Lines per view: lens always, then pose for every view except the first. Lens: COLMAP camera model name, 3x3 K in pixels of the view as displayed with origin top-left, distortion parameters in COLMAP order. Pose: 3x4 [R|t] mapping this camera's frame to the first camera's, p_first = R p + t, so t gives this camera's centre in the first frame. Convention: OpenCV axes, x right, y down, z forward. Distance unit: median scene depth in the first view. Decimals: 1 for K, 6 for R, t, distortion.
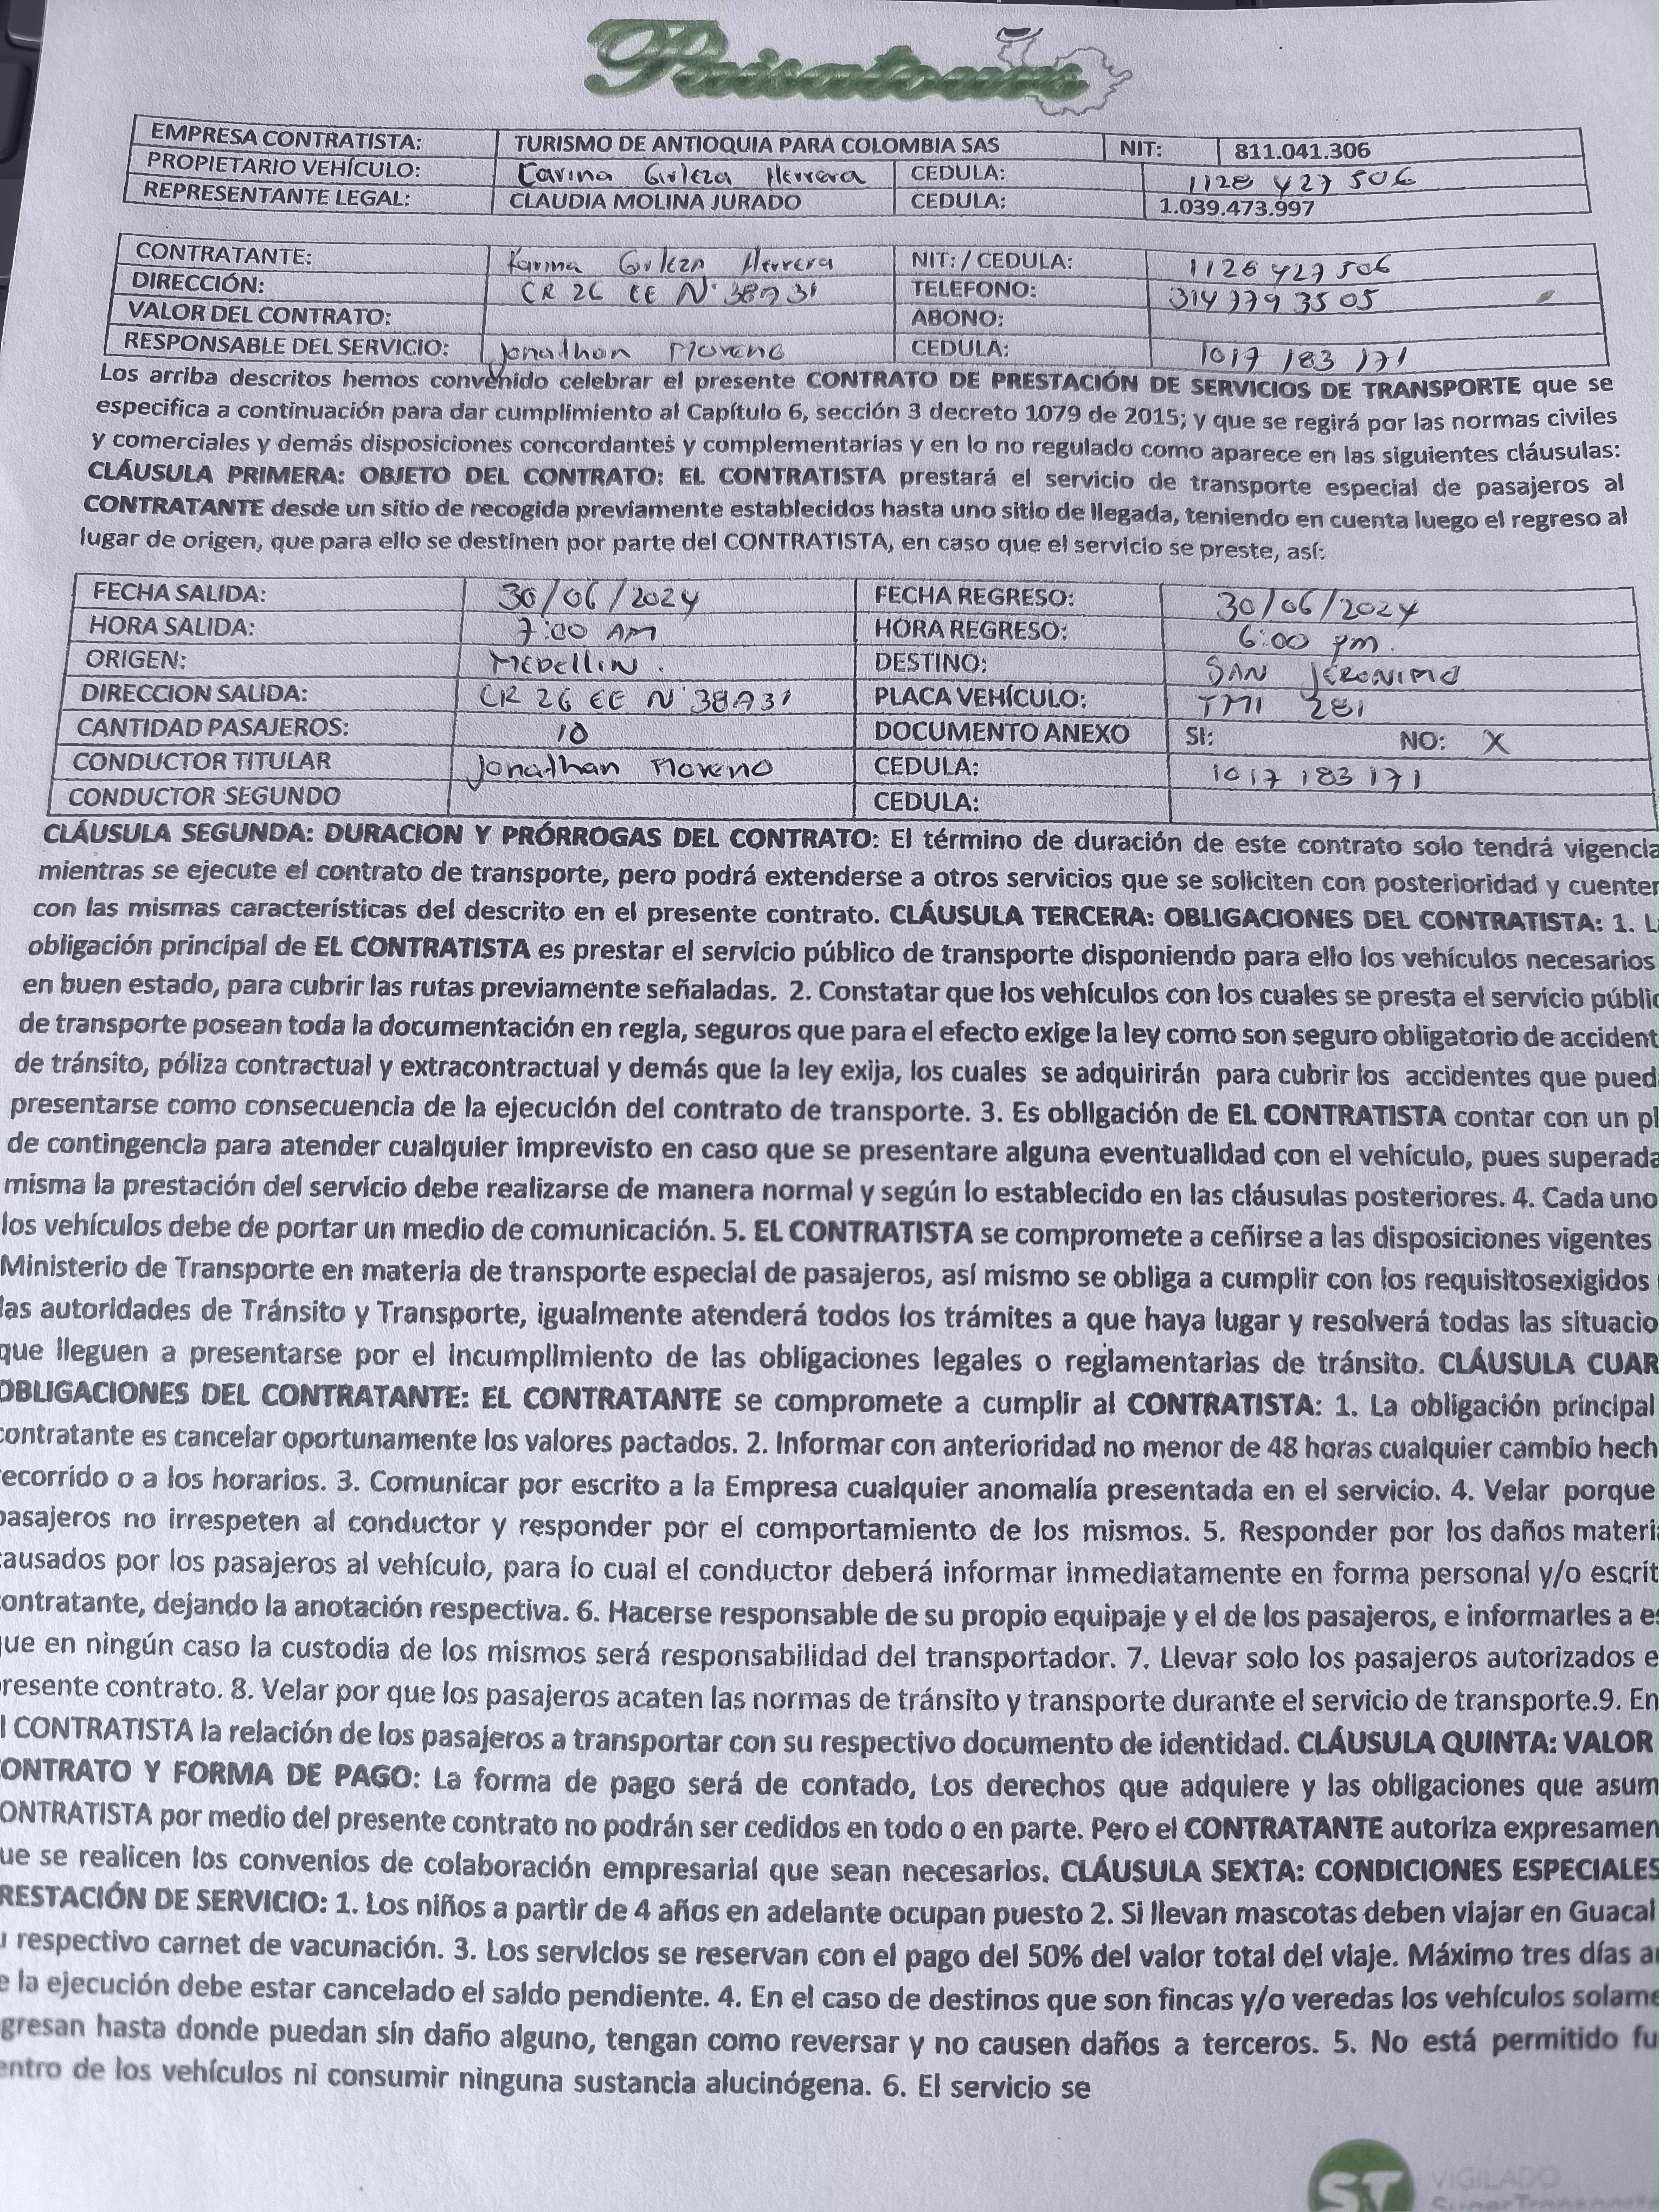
lens RADIAL K [[1517.9, 0, 829.5], [0, 1517.9, 1106.0], [0, 0, 1]] dist [-0.032006, 0.000212]
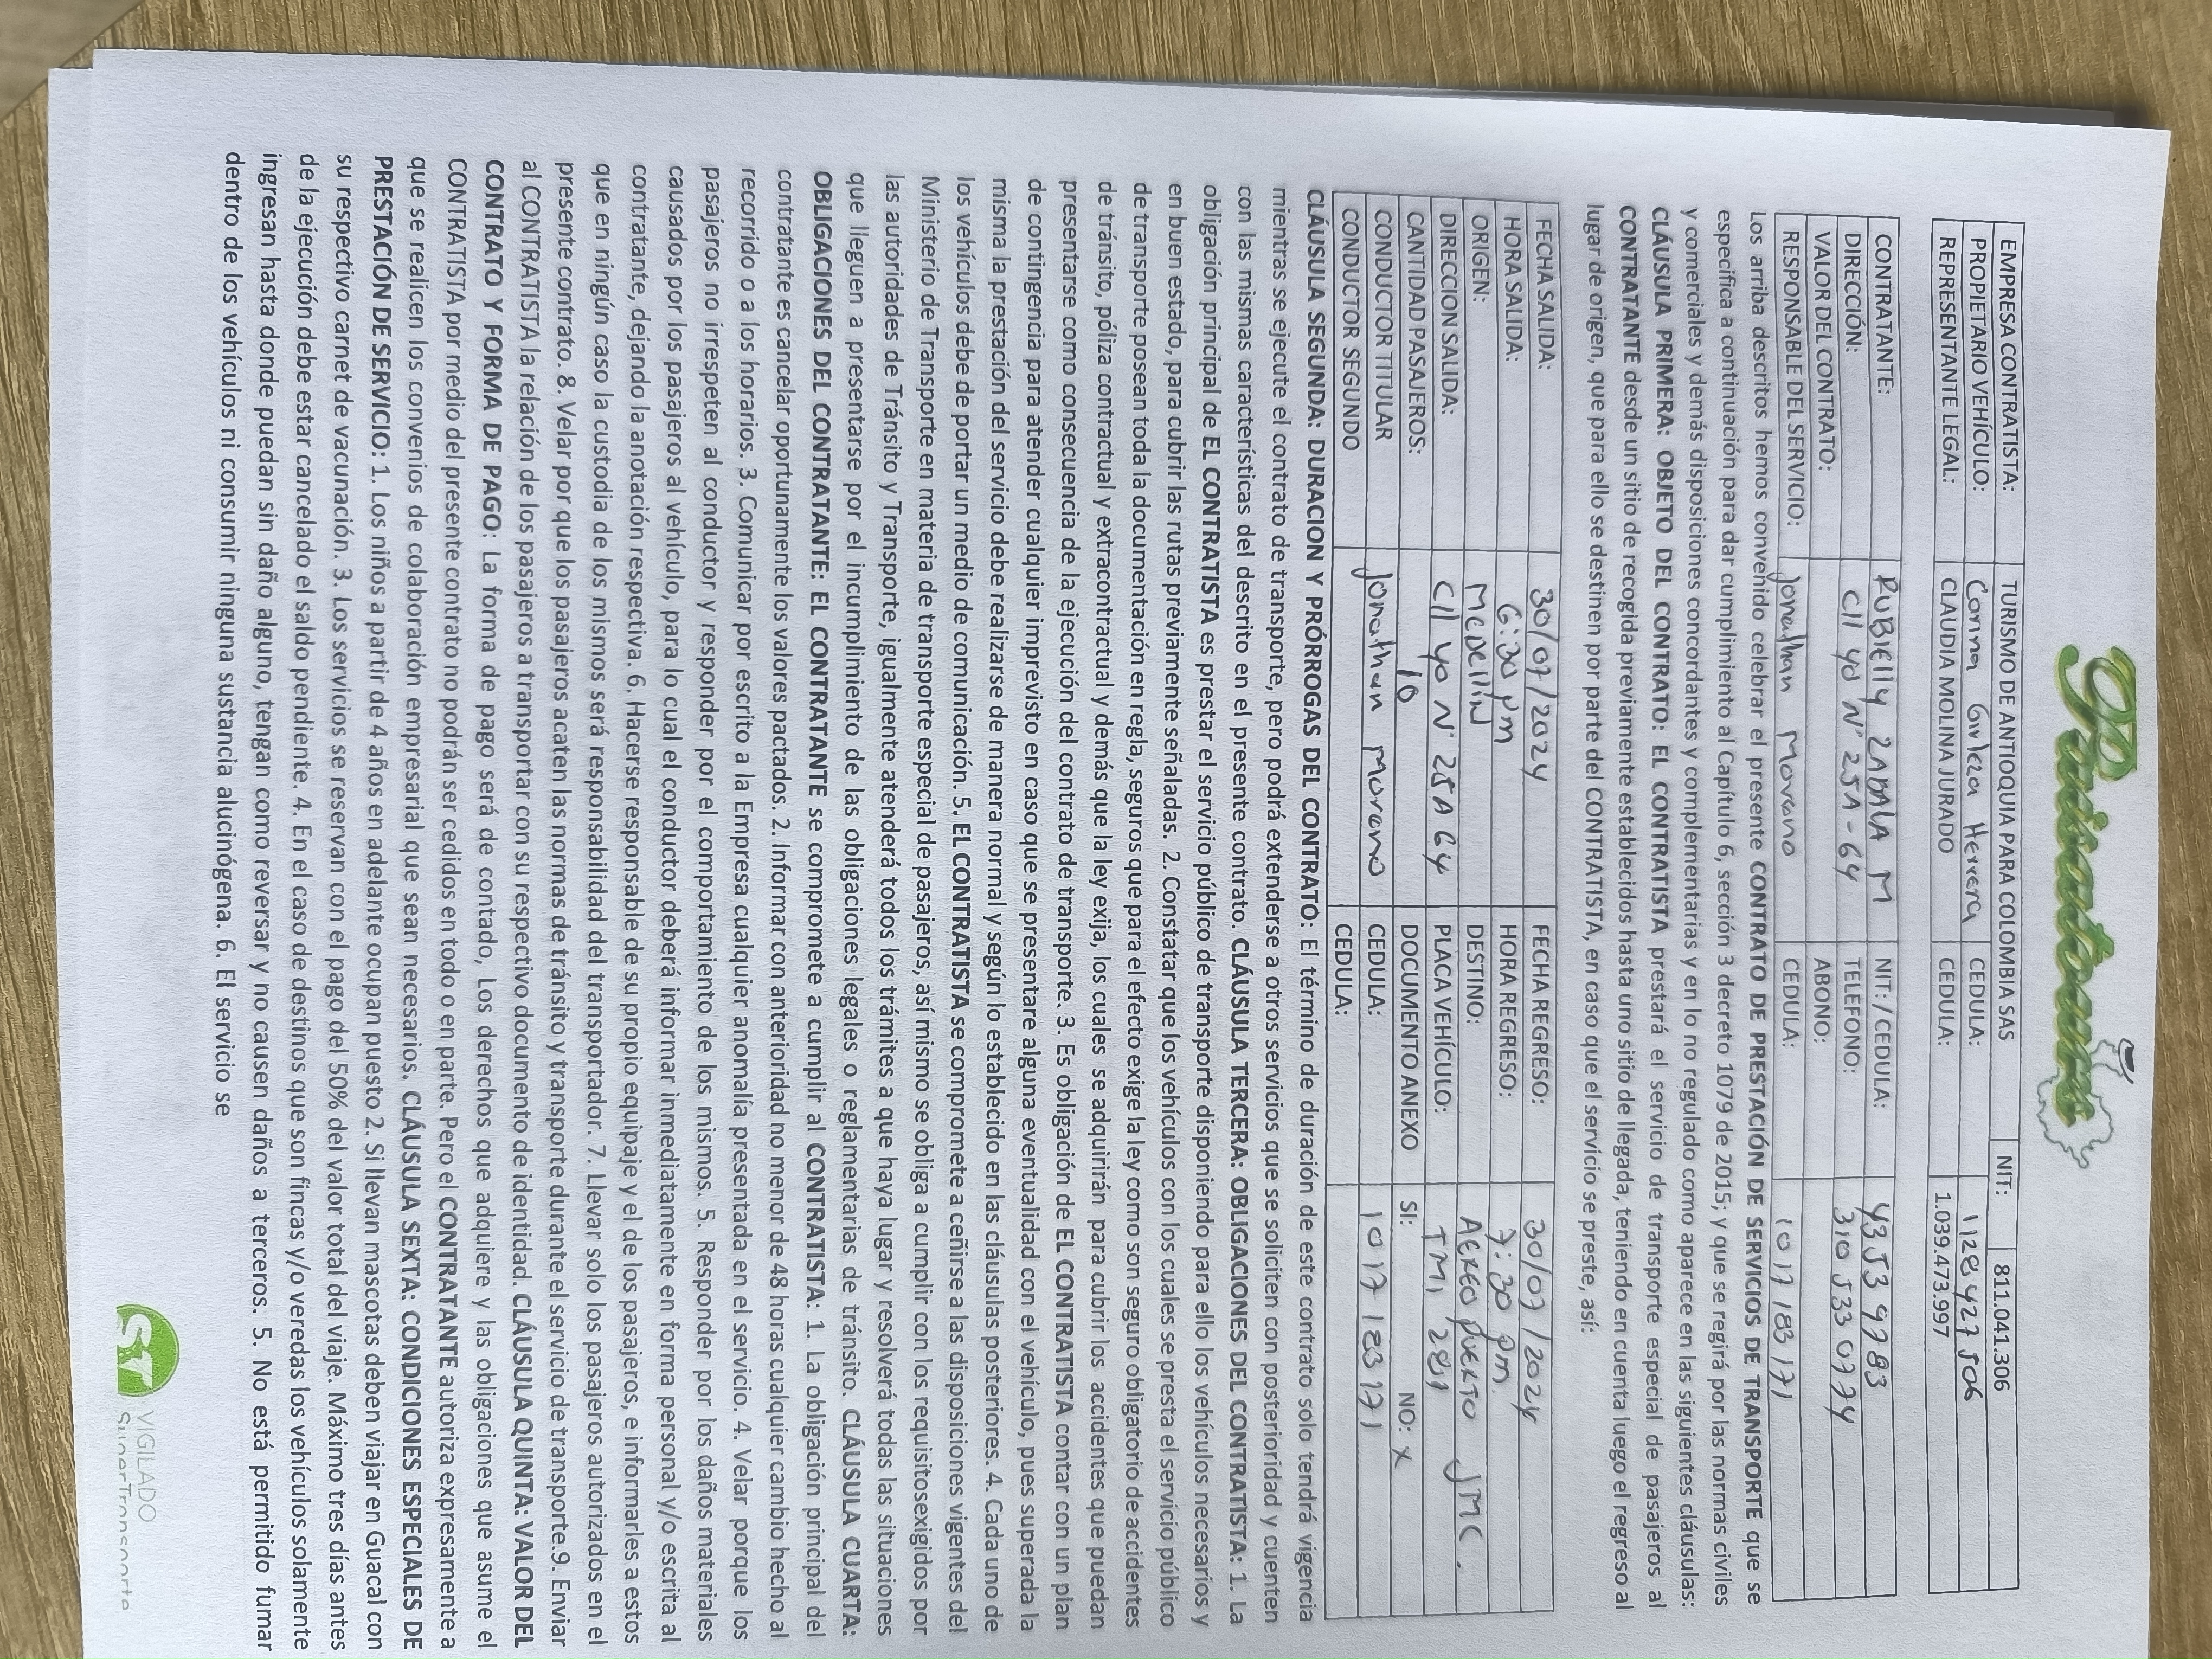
lens RADIAL K [[1517.9, 0, 1133.5], [0, 1517.9, 837.8], [0, 0, 1]] dist [-0.032006, 0.000212]
pose [[0.008050, 0.999420, -0.033097, 0.001878], [-0.999756, 0.007363, -0.020824, -0.026368], [-0.020568, 0.033256, 0.999235, -0.179169]]
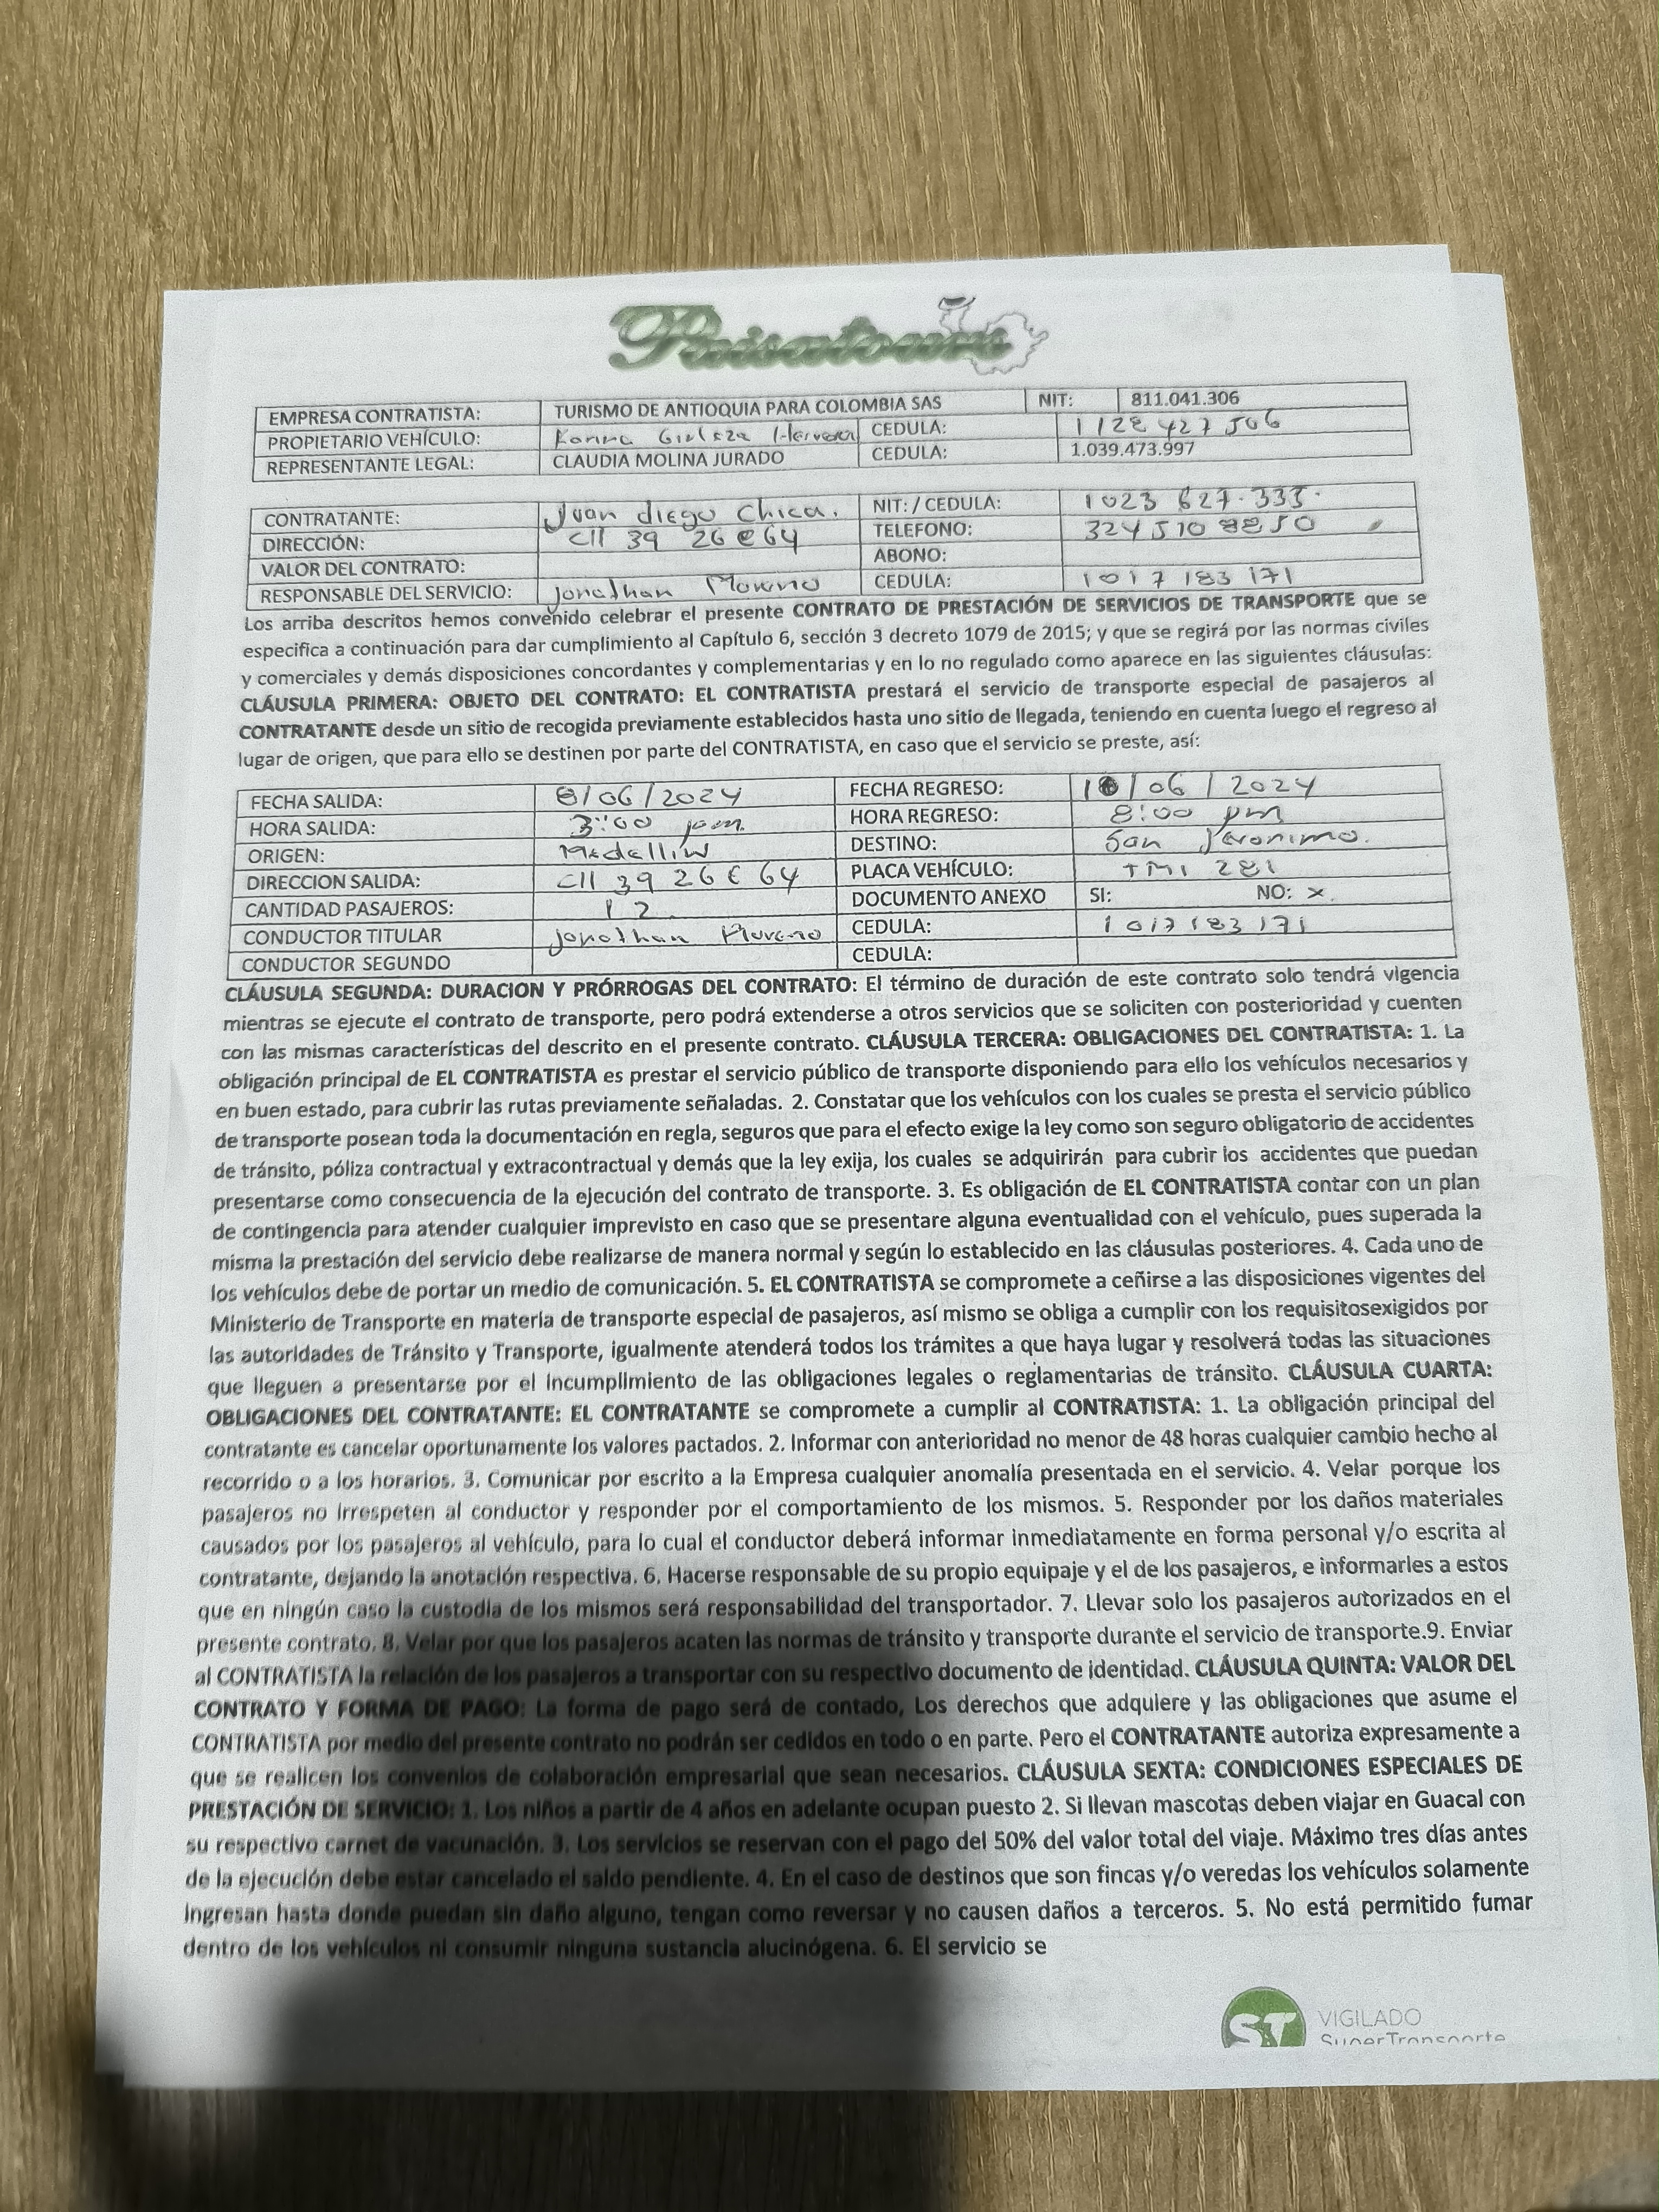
lens RADIAL K [[1477.1, 0, 808.0], [0, 1477.1, 1088.4], [0, 0, 1]] dist [0.004856, -0.035251]
pose [[0.999613, -0.025139, -0.011925, 0.003064], [0.024728, 0.999135, -0.033431, -0.043828], [0.012755, 0.033123, 0.999370, -0.294983]]
